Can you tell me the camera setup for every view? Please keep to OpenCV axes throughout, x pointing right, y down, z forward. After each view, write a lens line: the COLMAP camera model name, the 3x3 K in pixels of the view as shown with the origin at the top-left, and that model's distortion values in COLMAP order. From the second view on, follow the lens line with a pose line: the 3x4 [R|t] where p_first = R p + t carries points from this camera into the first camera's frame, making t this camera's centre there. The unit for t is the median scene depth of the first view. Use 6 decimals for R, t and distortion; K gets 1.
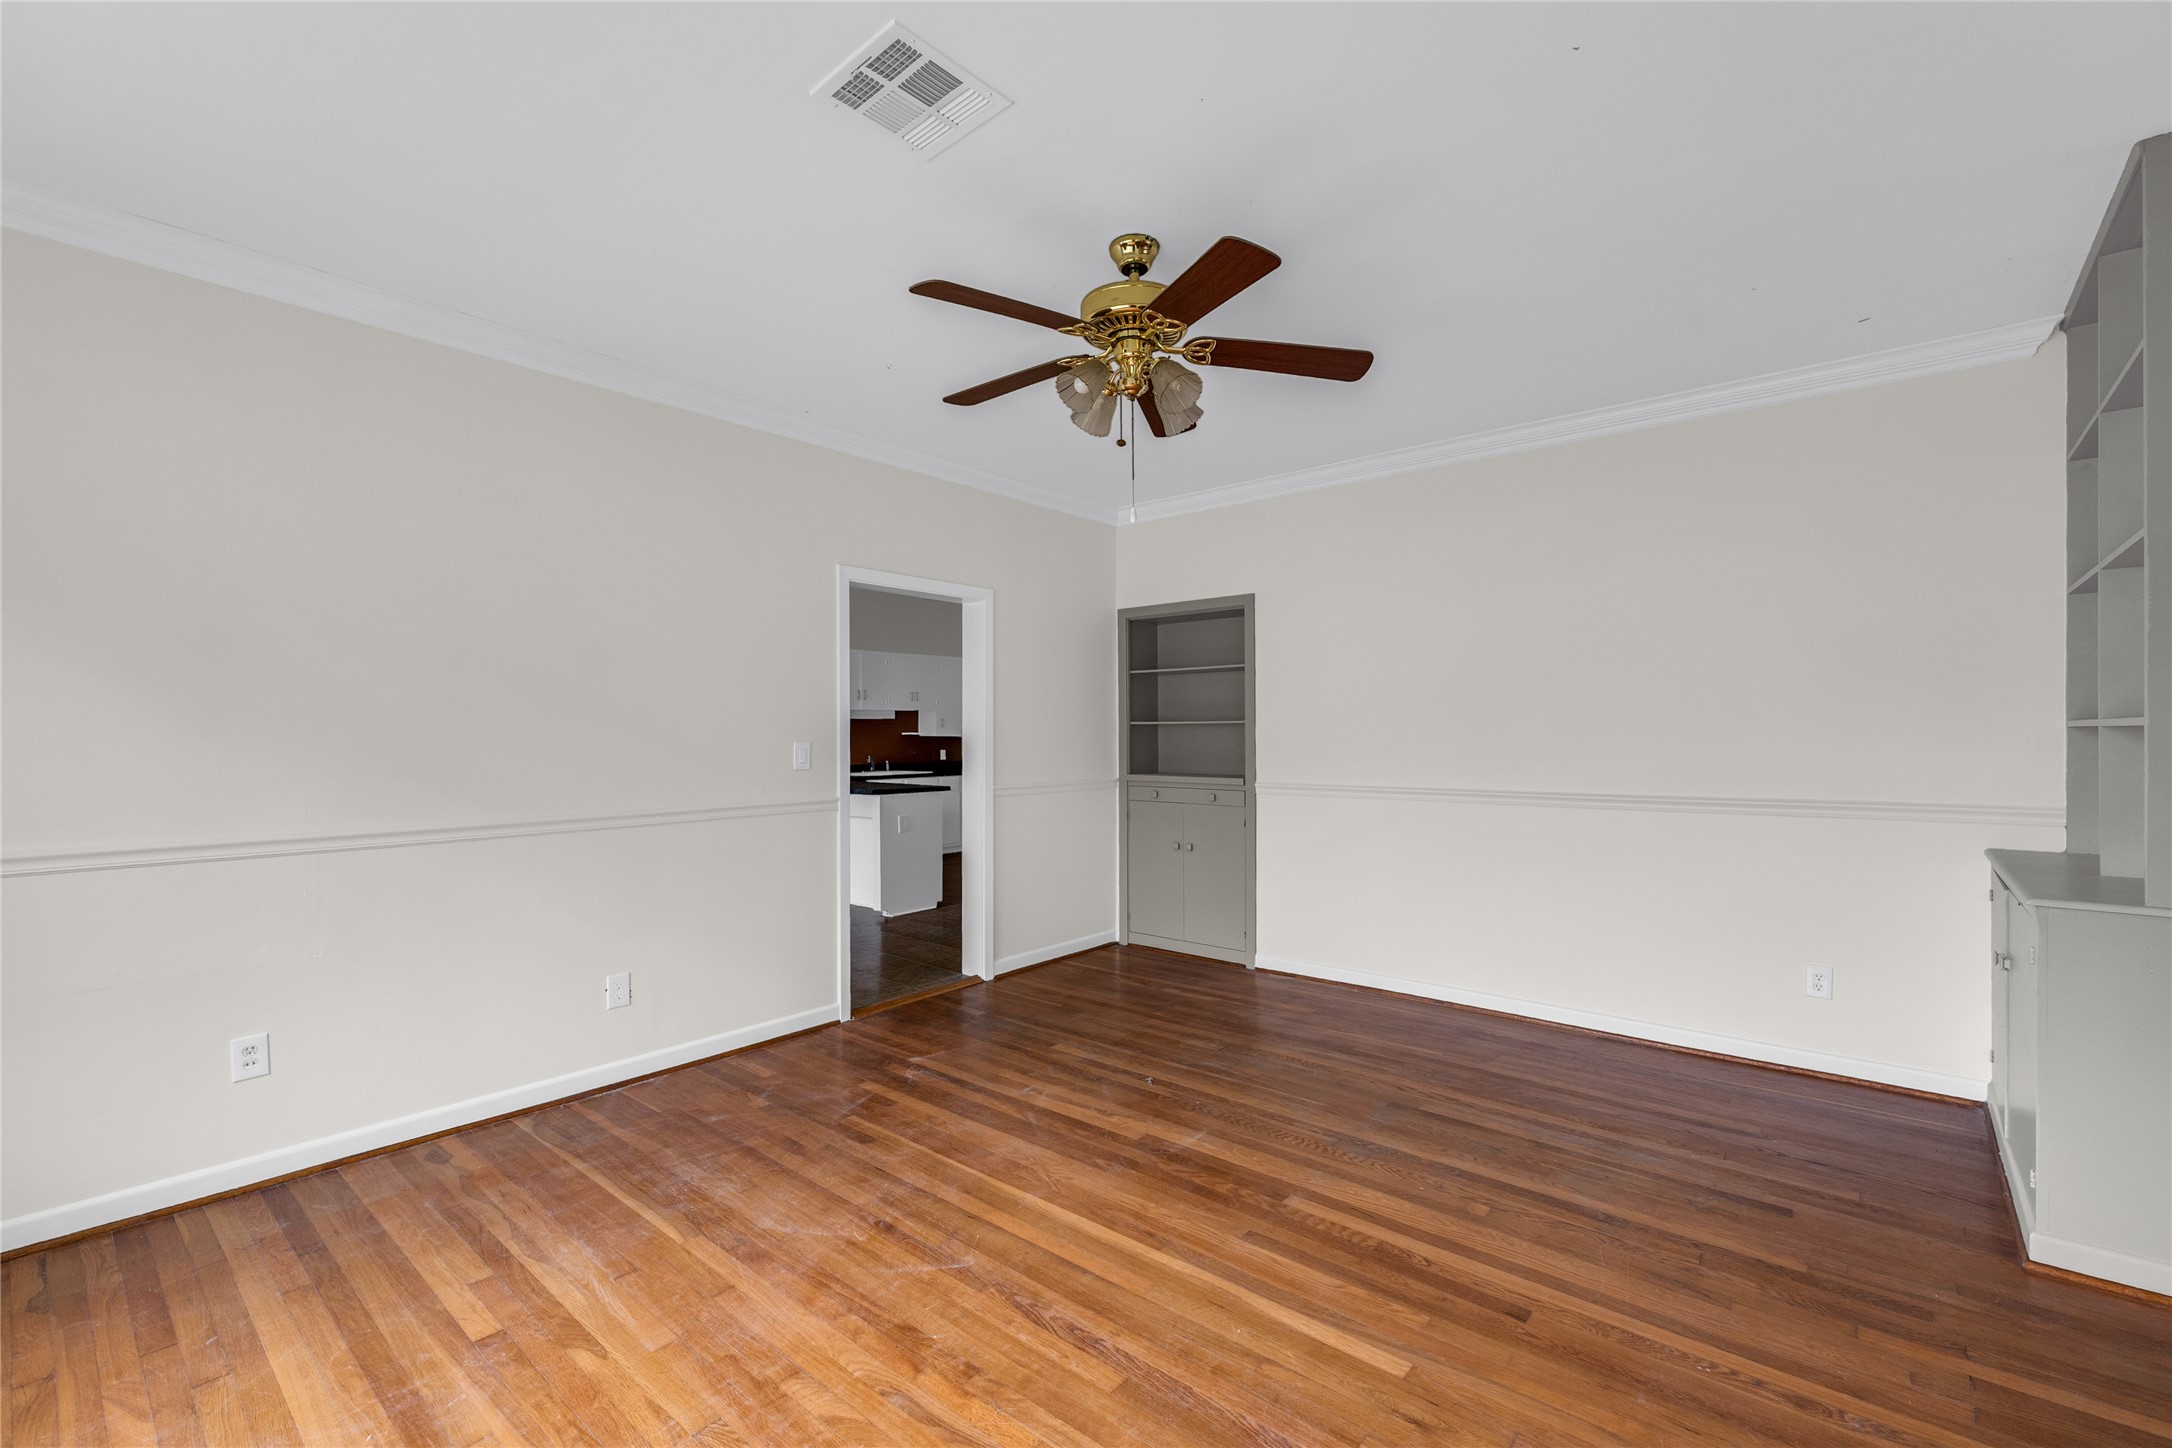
lens RADIAL K [[913.4, 0, 1095.4], [0, 913.4, 729.6], [0, 0, 1]] dist [0.001473, -0.000734]
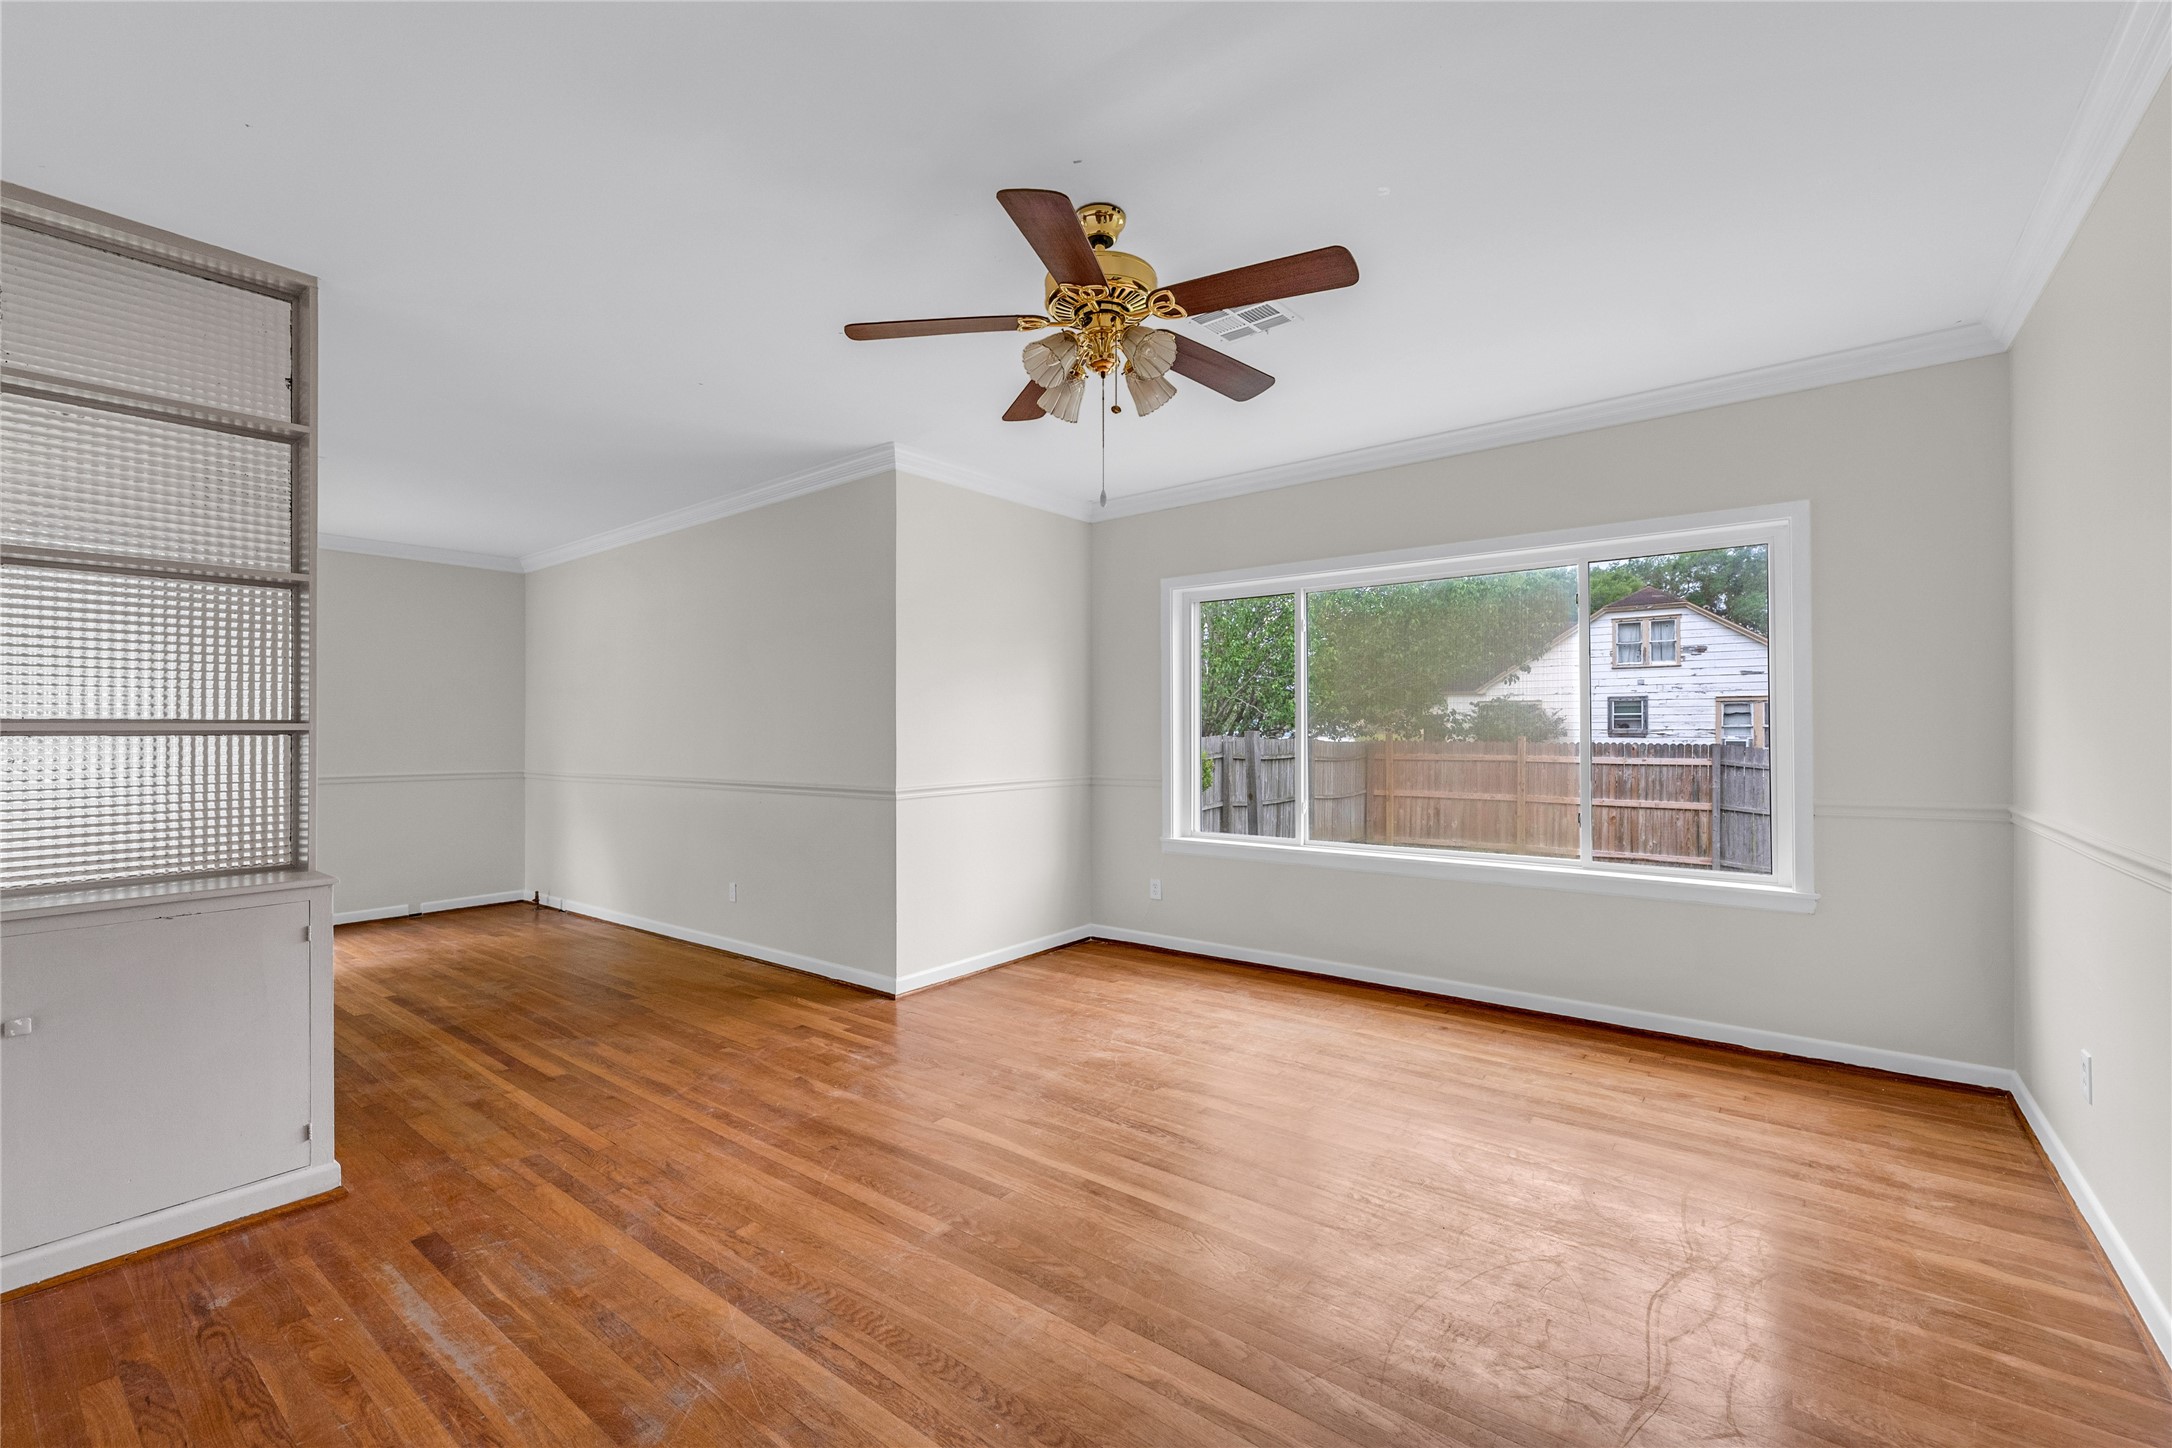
lens RADIAL K [[913.4, 0, 1095.8], [0, 913.4, 716.5], [0, 0, 1]] dist [0.001473, -0.000734]
pose [[-0.999133, 0.007062, -0.041032, 0.074366], [0.007746, 0.999833, -0.016546, 0.005786], [0.040908, -0.016849, -0.999021, 1.558137]]
